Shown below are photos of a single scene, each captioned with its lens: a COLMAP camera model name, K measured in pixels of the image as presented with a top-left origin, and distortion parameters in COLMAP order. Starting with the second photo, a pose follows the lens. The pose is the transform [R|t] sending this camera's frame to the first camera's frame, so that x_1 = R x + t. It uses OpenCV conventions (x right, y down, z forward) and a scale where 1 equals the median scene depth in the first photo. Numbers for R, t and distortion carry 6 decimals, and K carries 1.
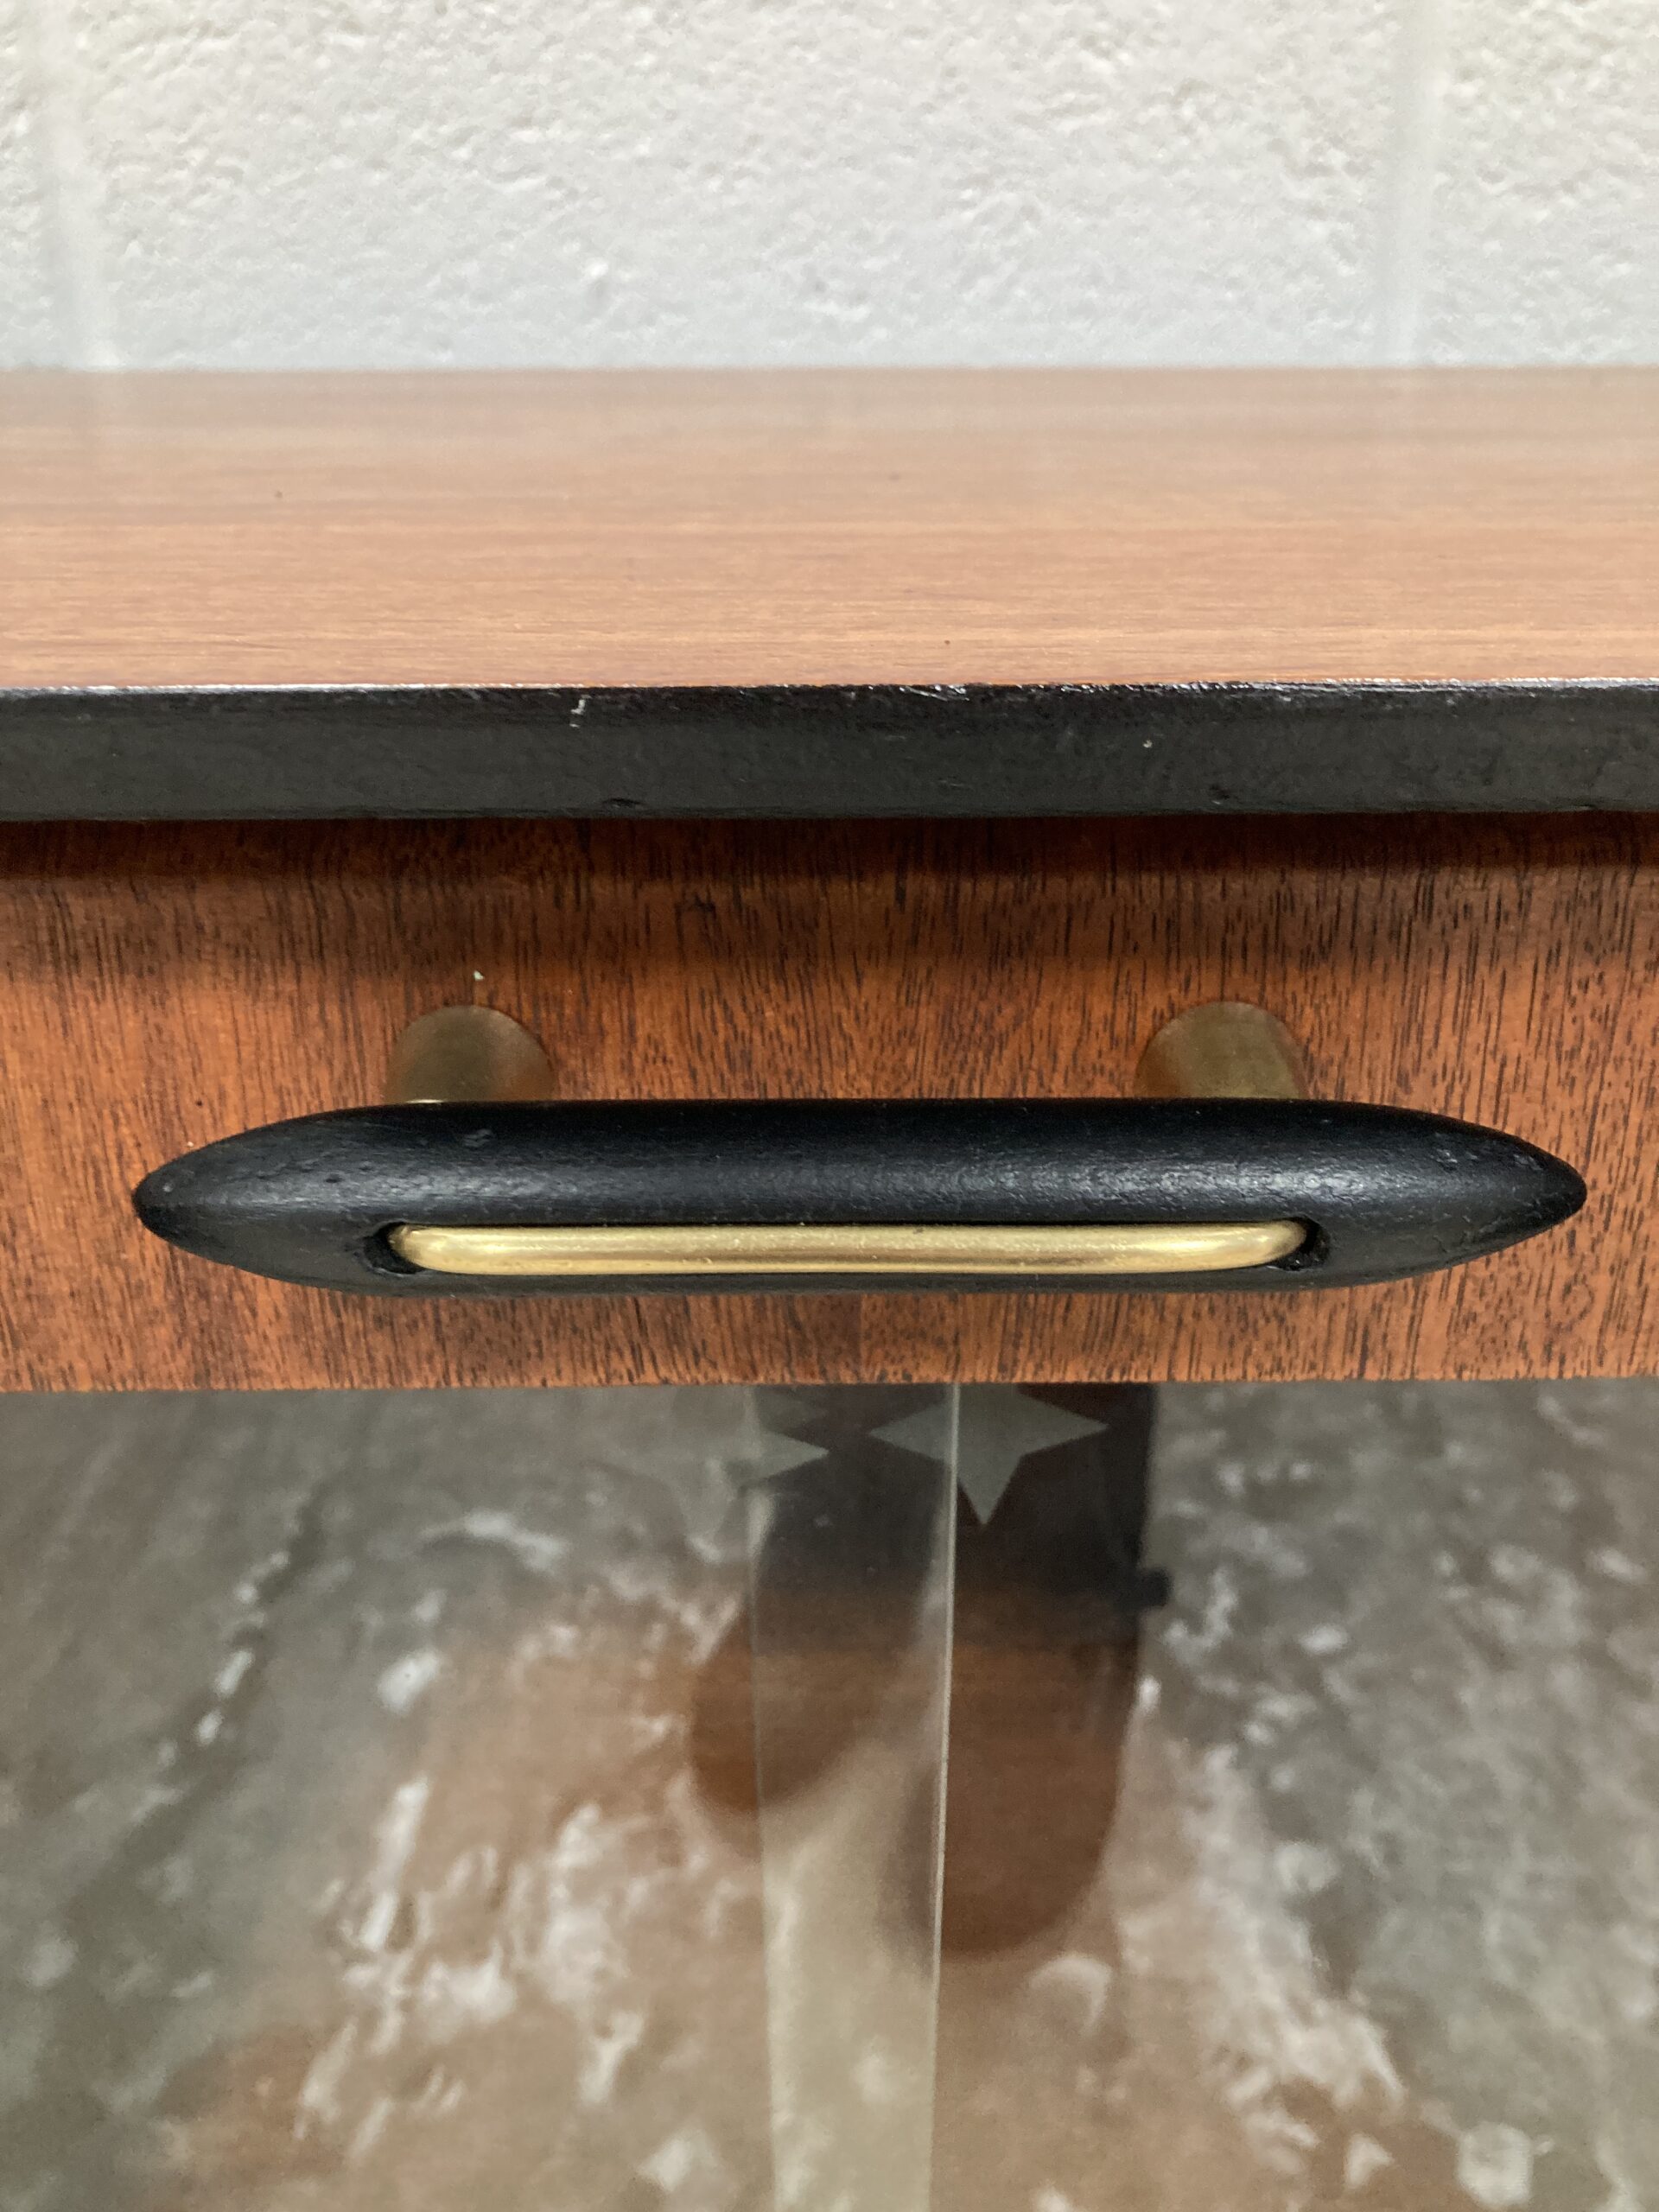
lens RADIAL K [[1932.8, 0, 829.5], [0, 1932.8, 1106.0], [0, 0, 1]] dist [0.002622, 0.012438]
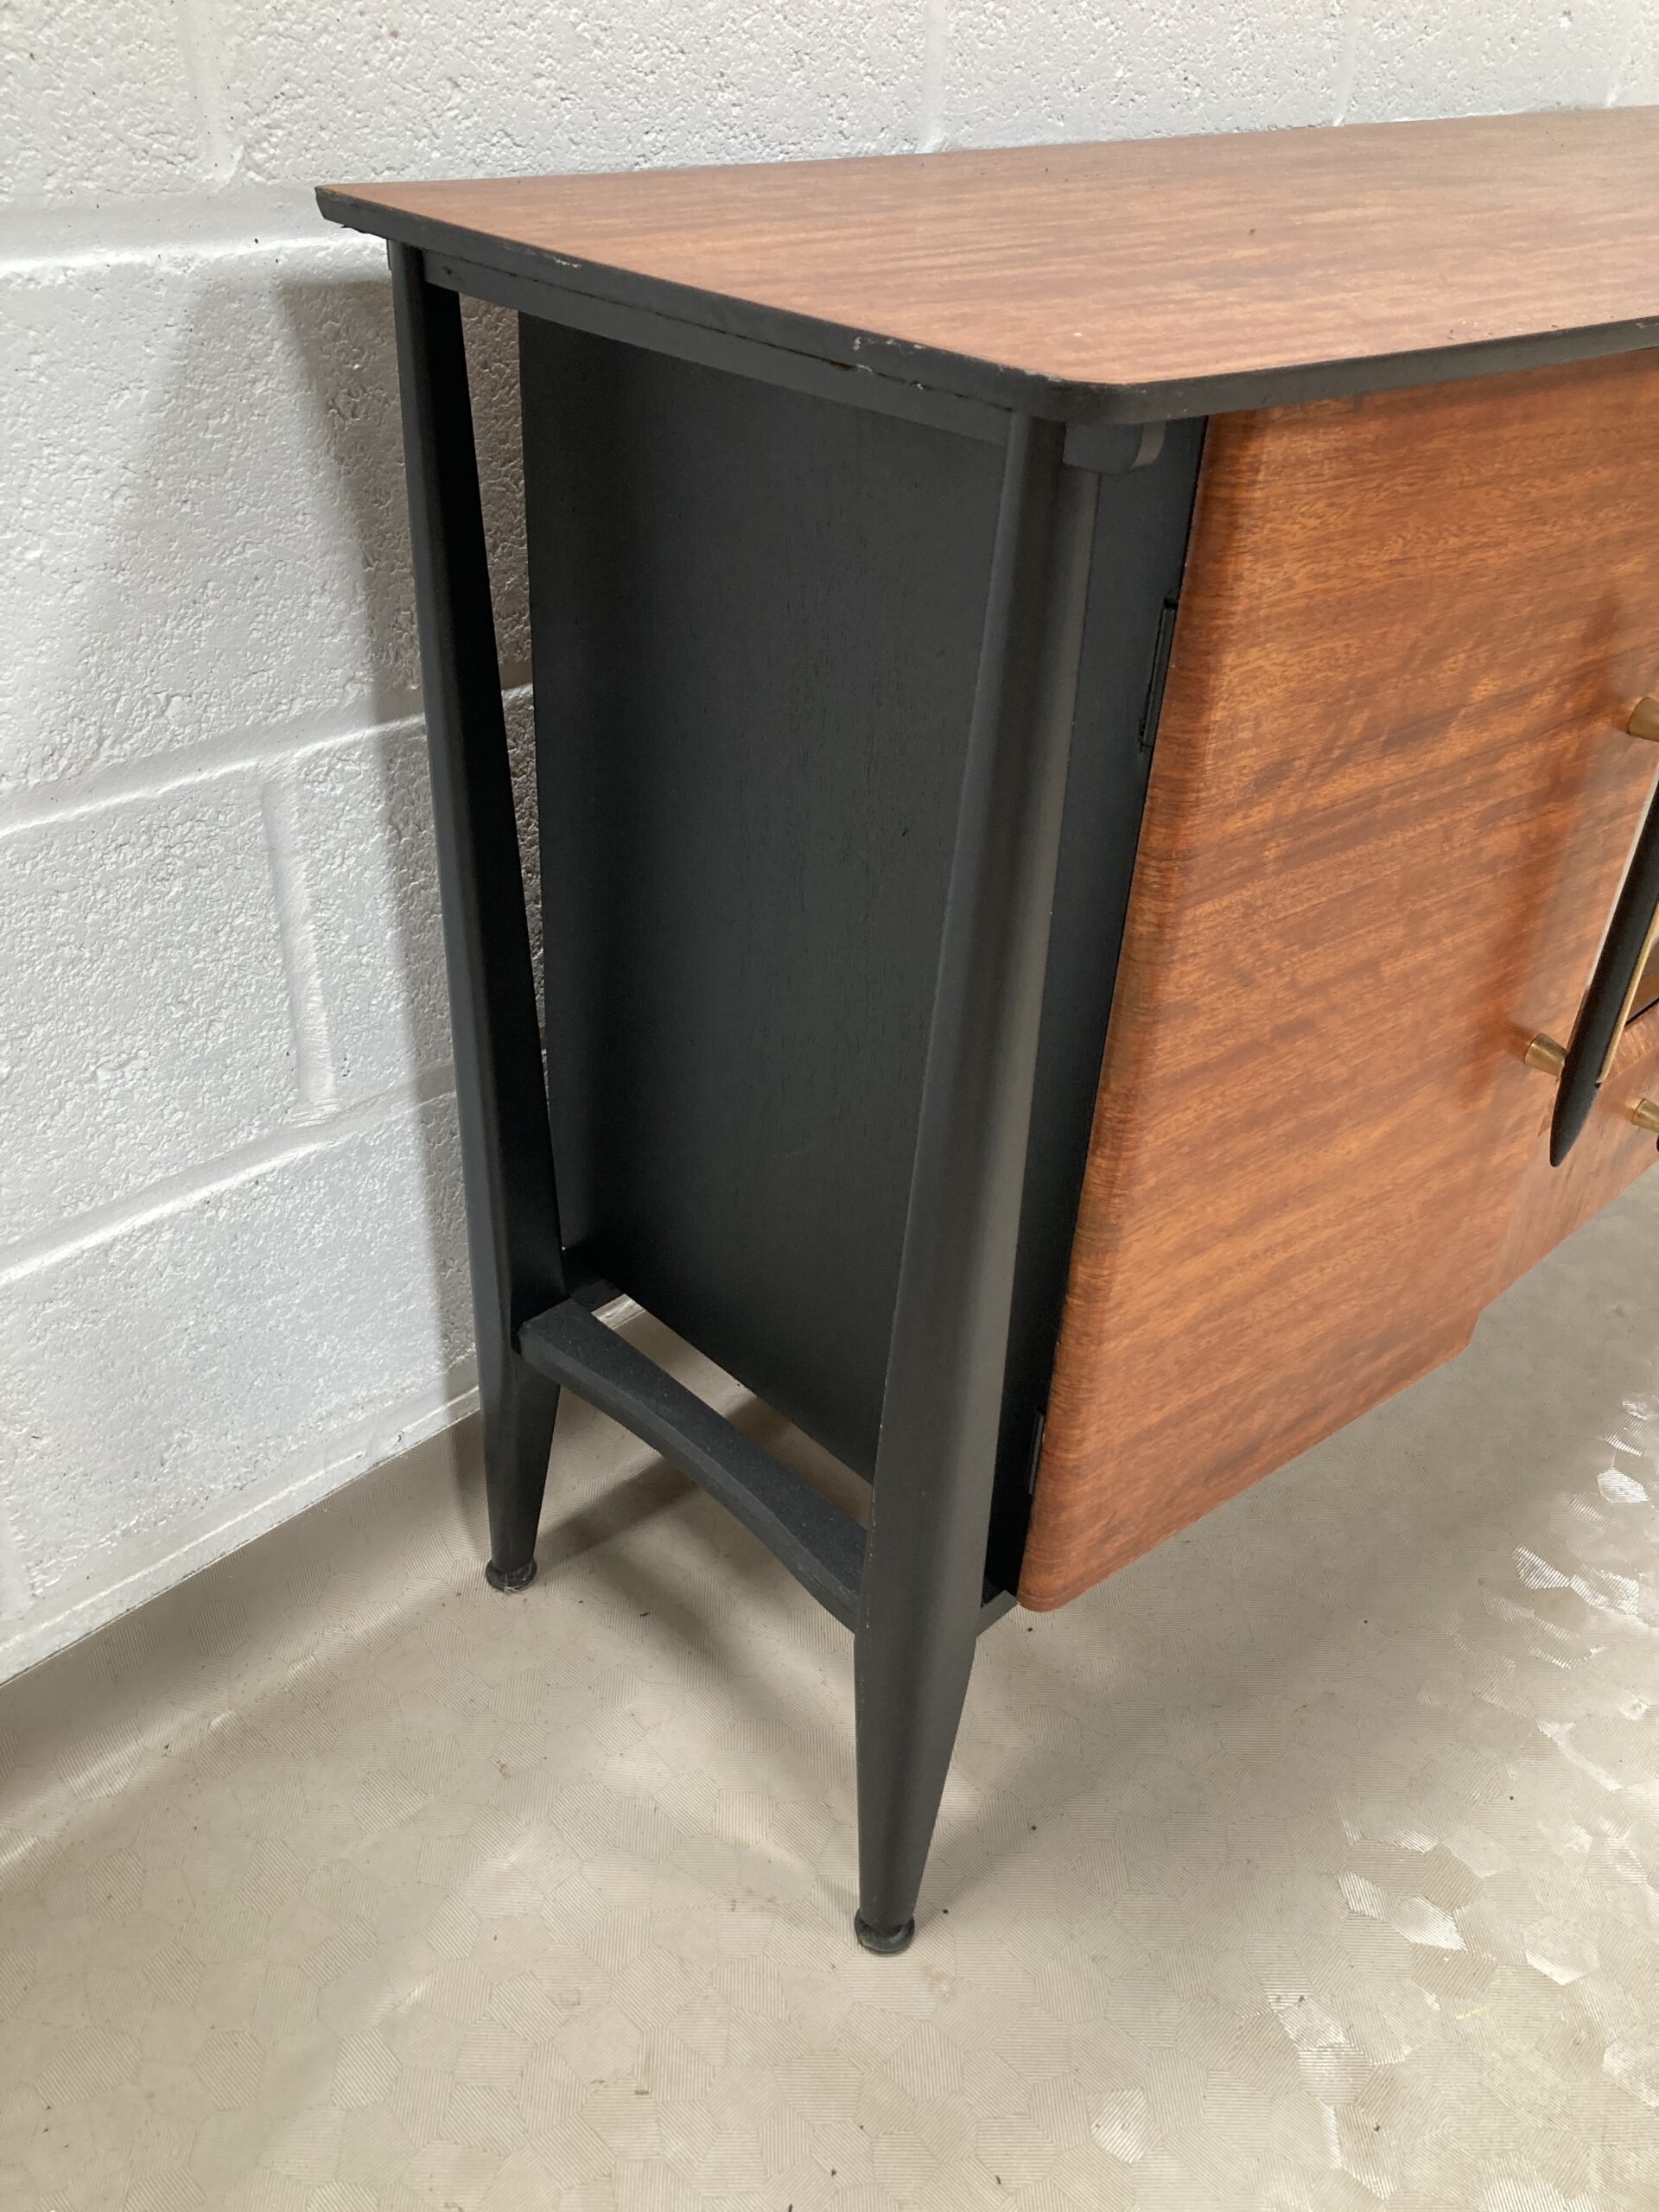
lens RADIAL K [[1820.2, 0, 829.5], [0, 1820.2, 1106.0], [0, 0, 1]] dist [0.028512, -0.003909]
pose [[0.715248, -0.351144, 0.604250, -1.810826], [0.233292, 0.934978, 0.267192, -0.042996], [-0.658783, -0.050142, 0.750660, -0.196162]]
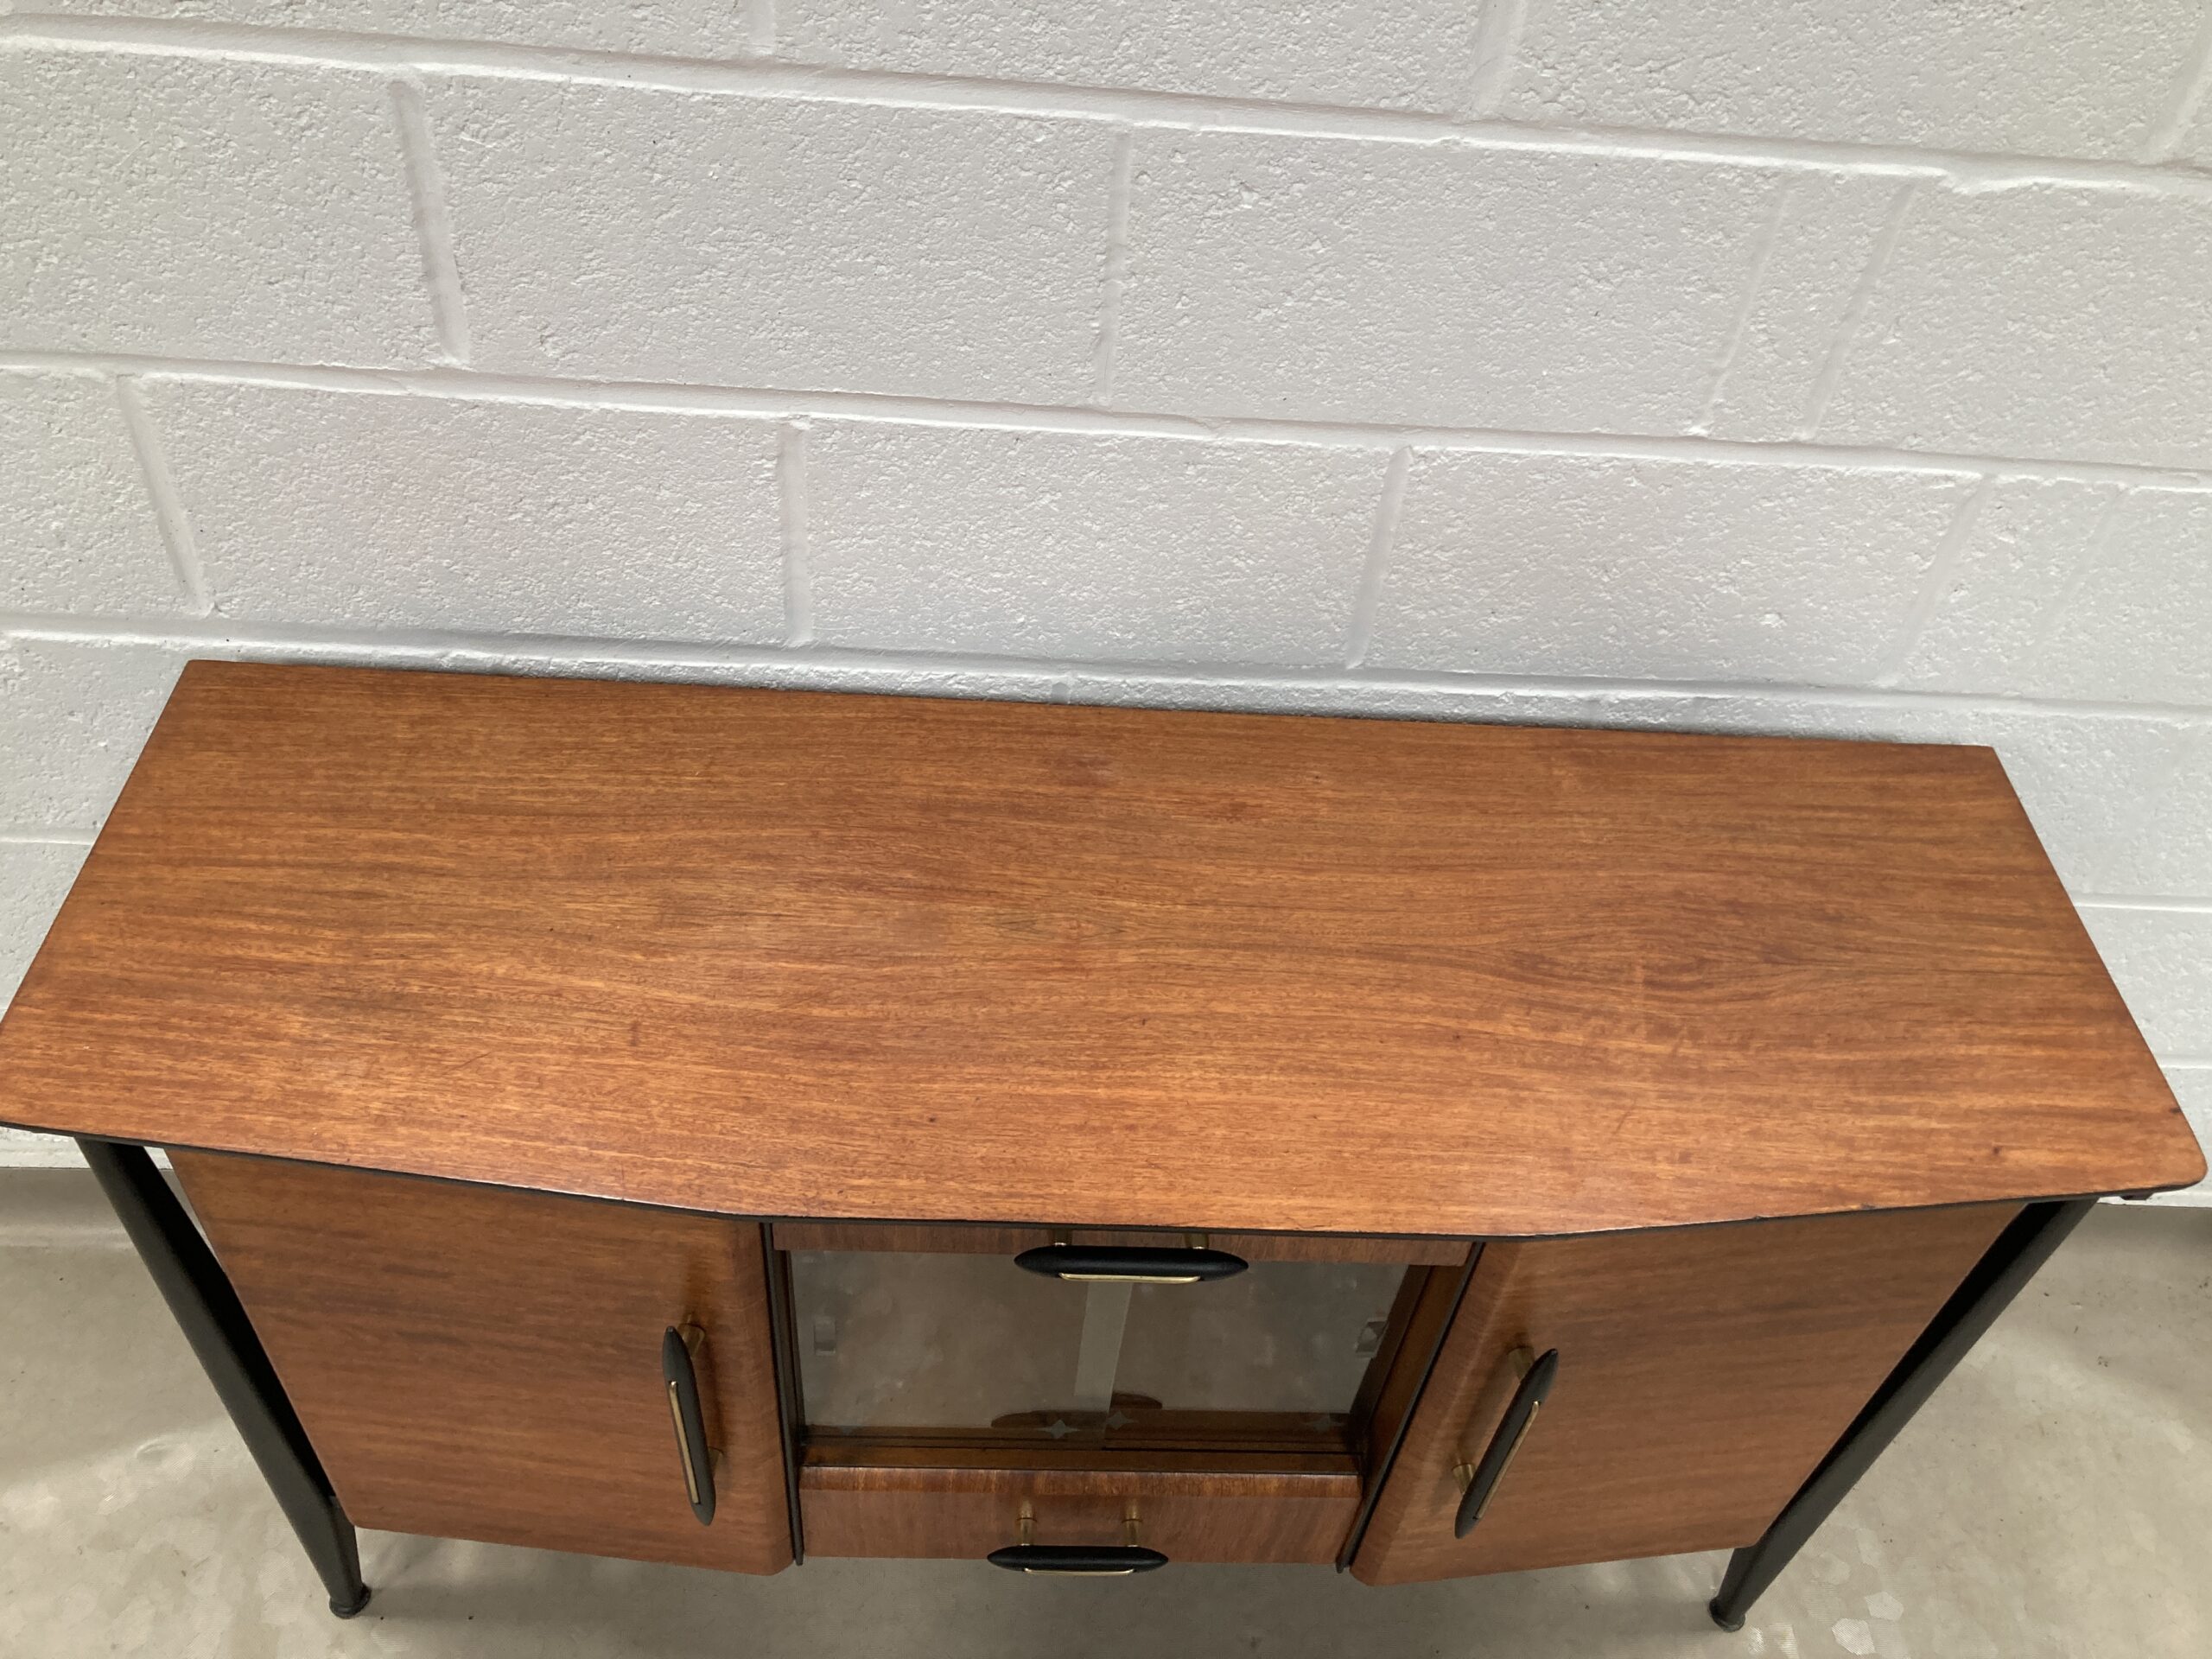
lens RADIAL K [[1820.2, 0, 1106.0], [0, 1820.2, 829.5], [0, 0, 1]] dist [0.028512, -0.003909]
pose [[0.996237, 0.047687, 0.072372, -0.172638], [-0.070988, 0.928022, 0.365700, -1.053332], [-0.049723, -0.369461, 0.927915, -1.196589]]
